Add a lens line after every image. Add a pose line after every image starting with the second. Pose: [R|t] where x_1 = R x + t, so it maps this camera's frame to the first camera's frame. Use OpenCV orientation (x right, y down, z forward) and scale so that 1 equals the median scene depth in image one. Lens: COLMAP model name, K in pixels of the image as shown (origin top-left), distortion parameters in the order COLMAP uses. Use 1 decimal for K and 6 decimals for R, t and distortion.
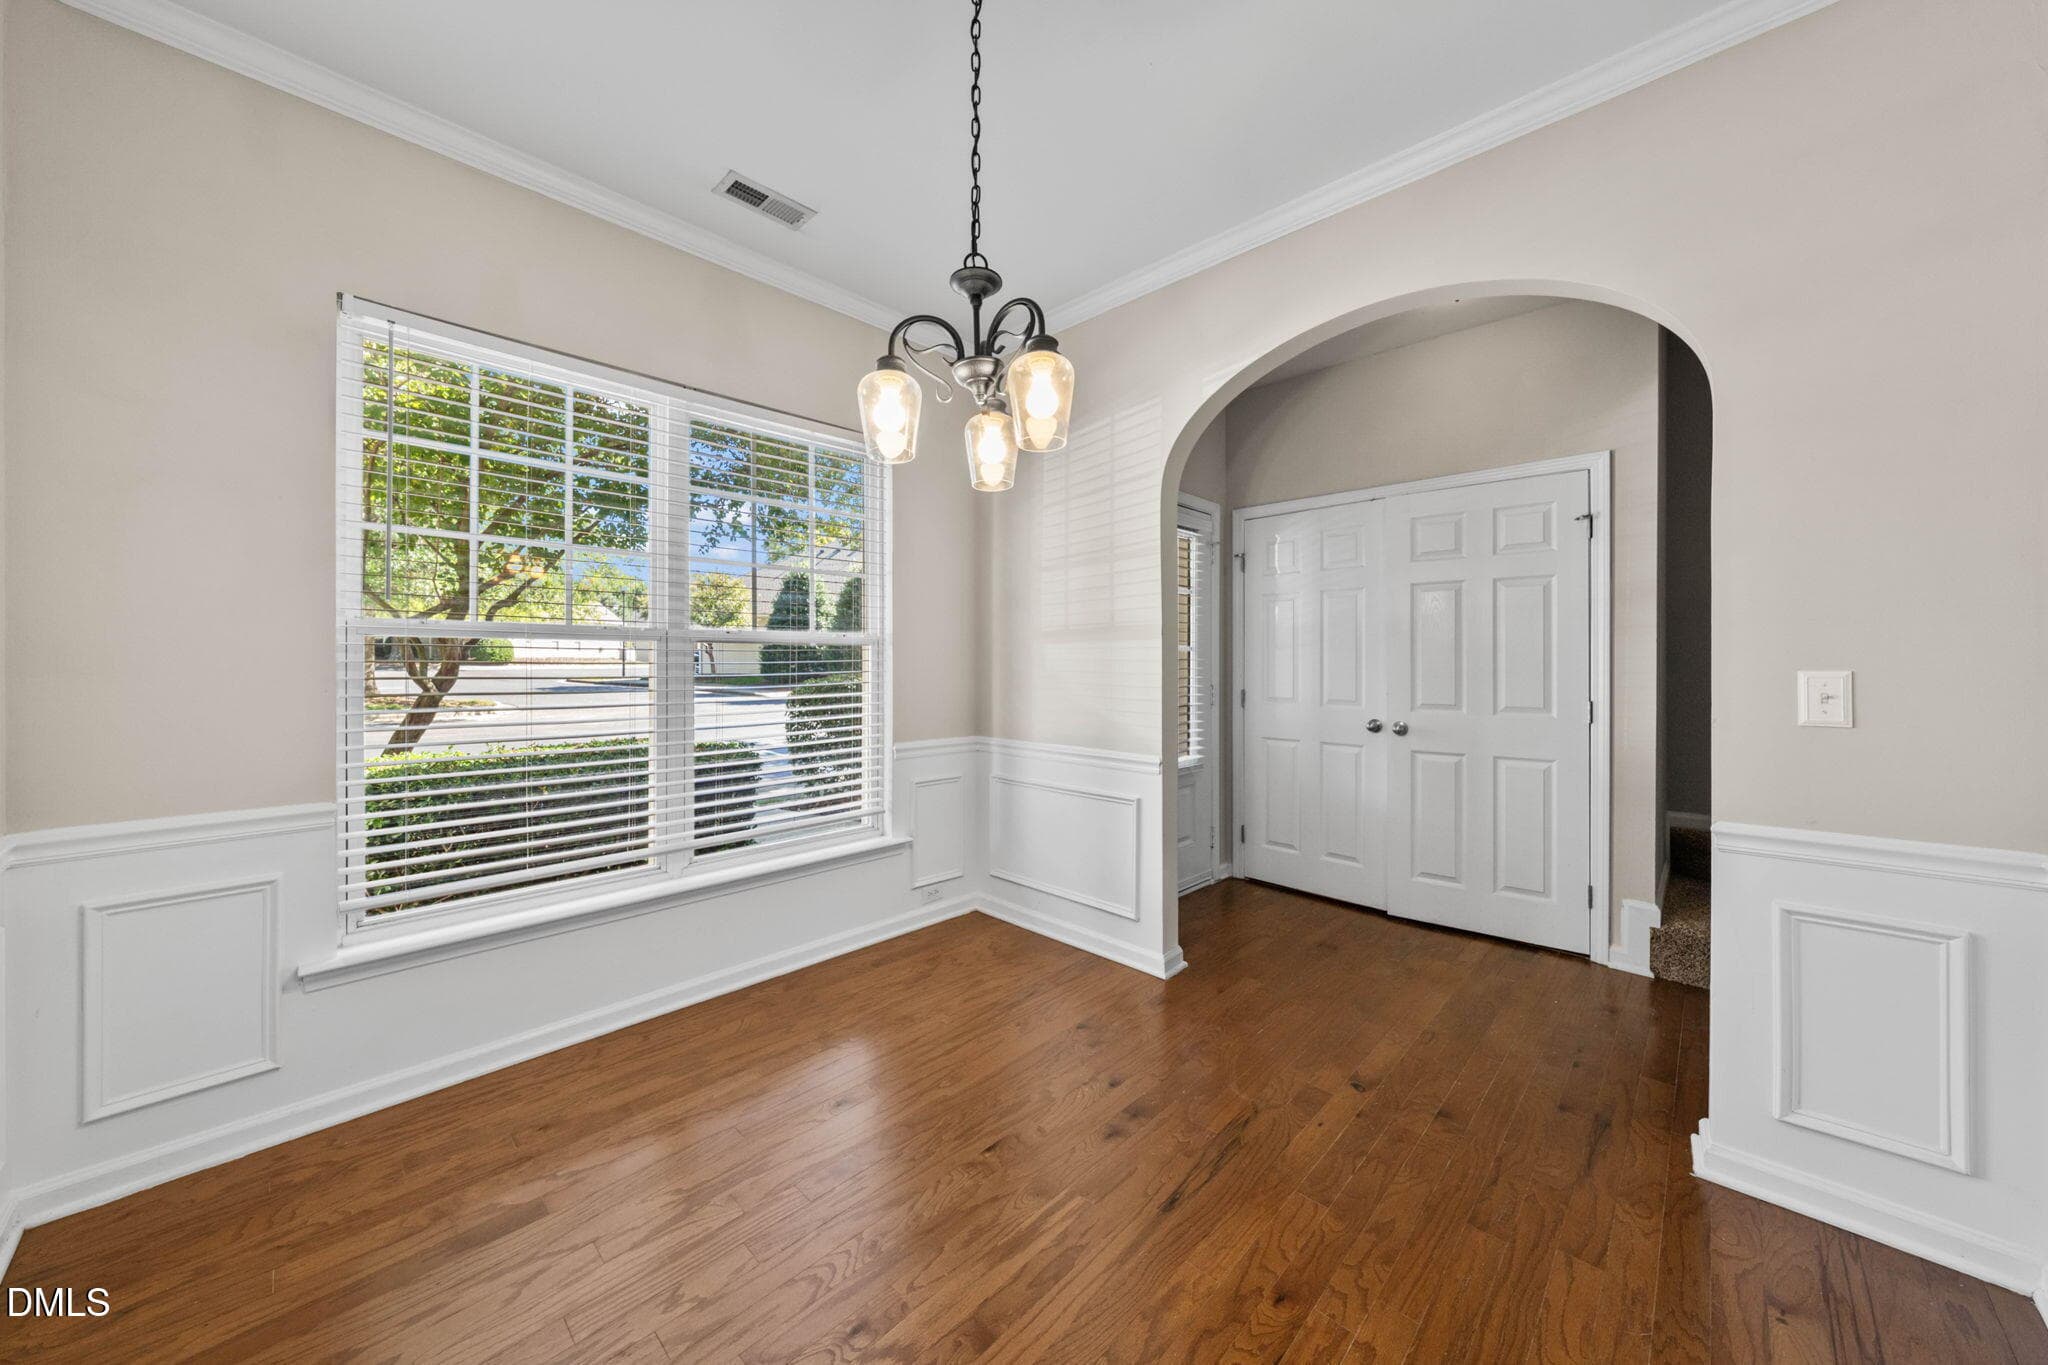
lens RADIAL K [[729.9, 0, 1078.5], [0, 729.9, 661.3], [0, 0, 1]] dist [0.000875, 0.000153]
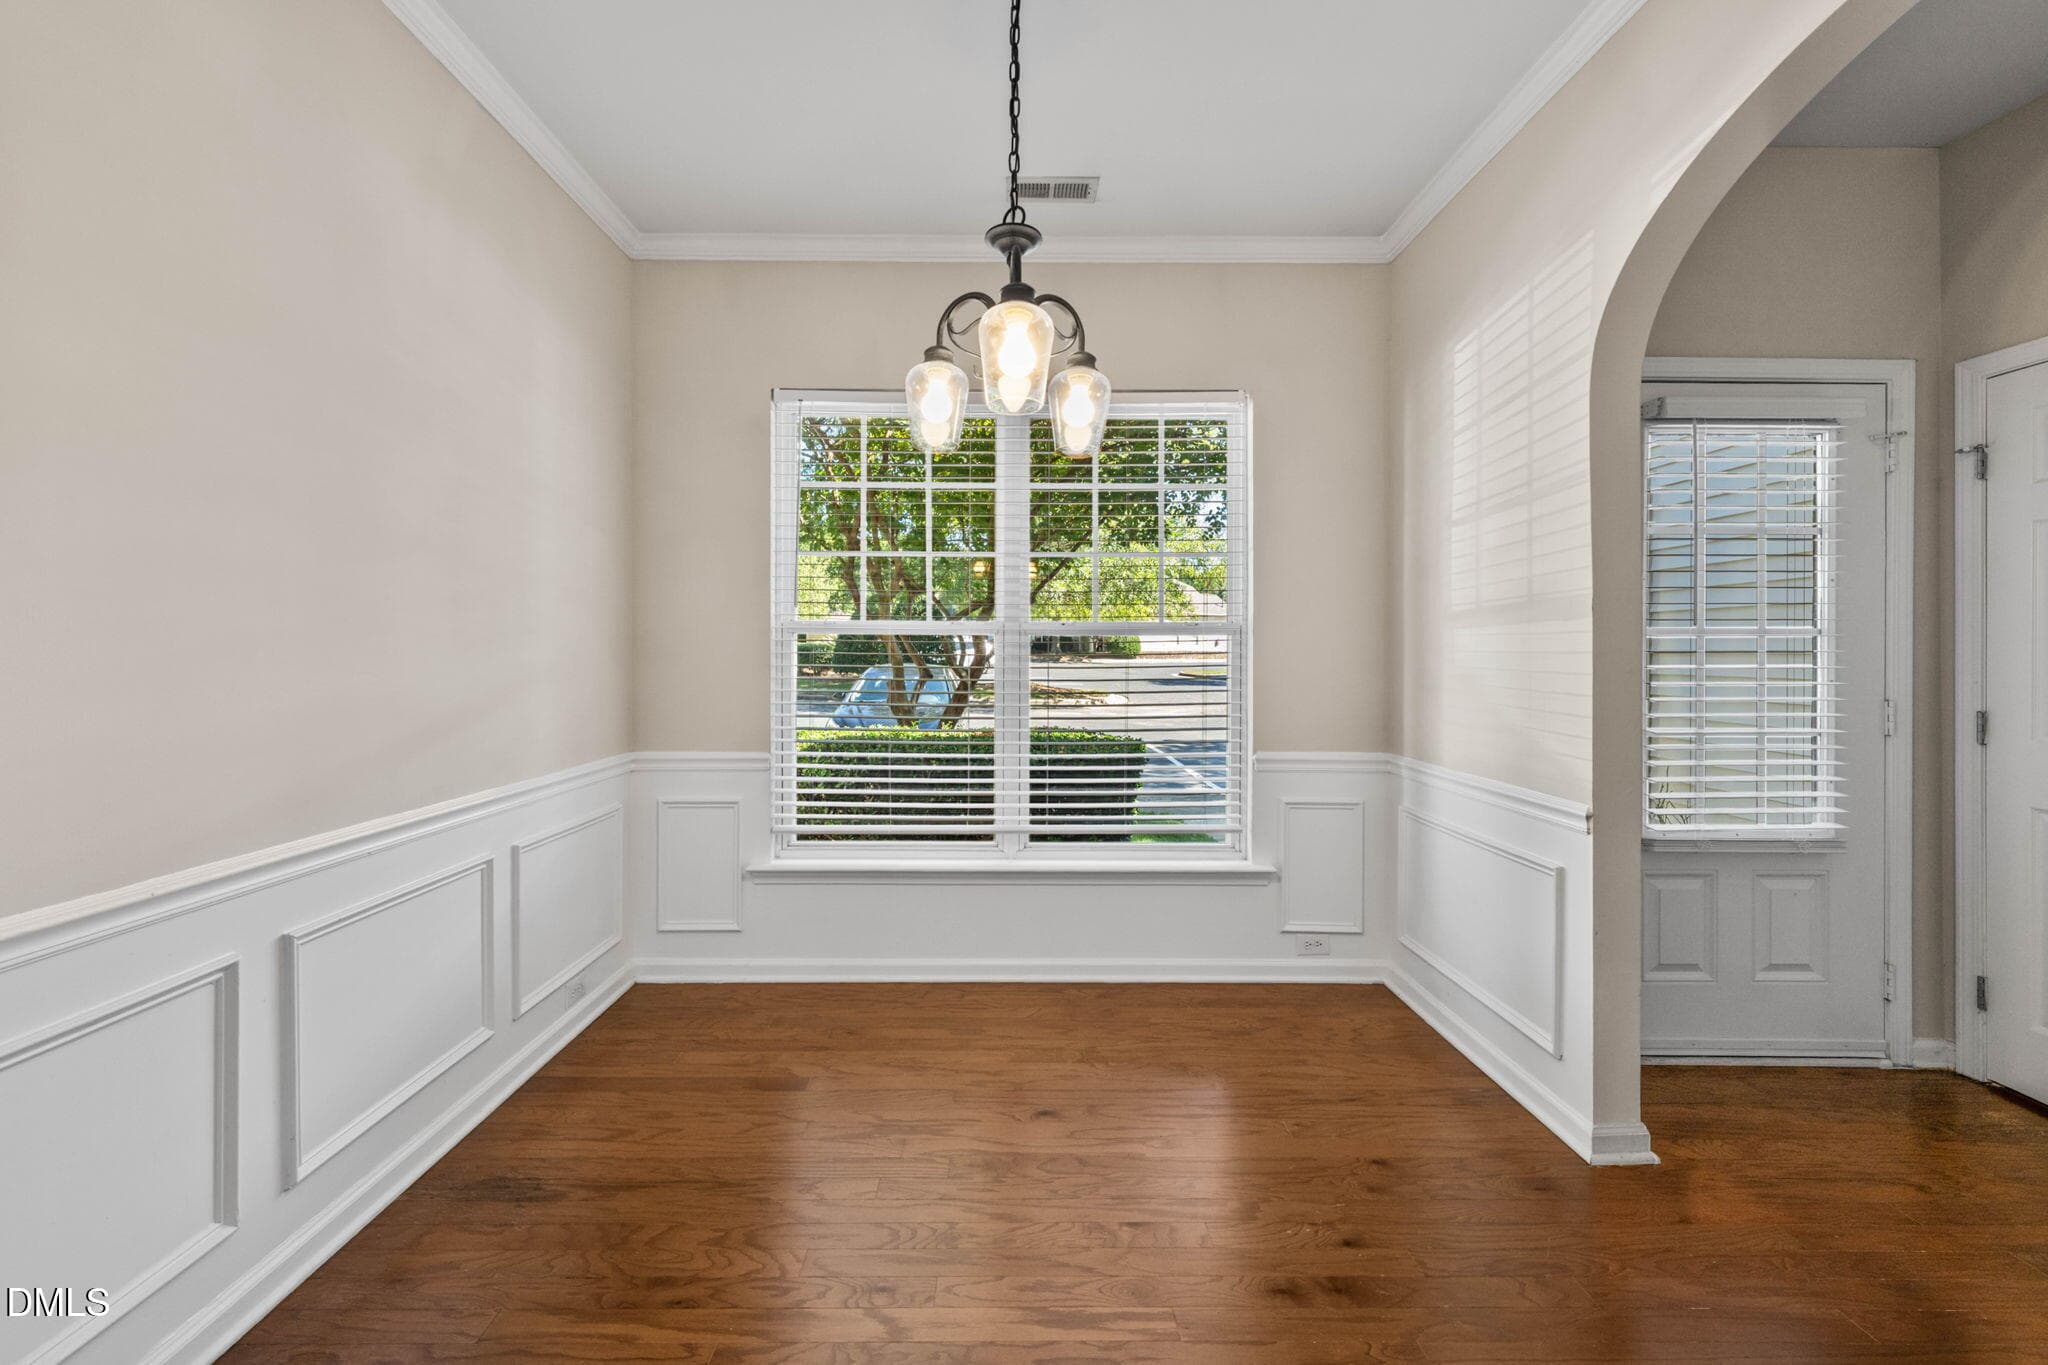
lens RADIAL K [[881.1, 0, 1015.8], [0, 881.1, 651.4], [0, 0, 1]] dist [0.002164, -0.000350]
pose [[0.677315, -0.000070, -0.735693, 0.347963], [-0.003457, 0.999989, -0.003277, 0.002363], [0.735685, 0.004762, 0.677307, 0.128640]]
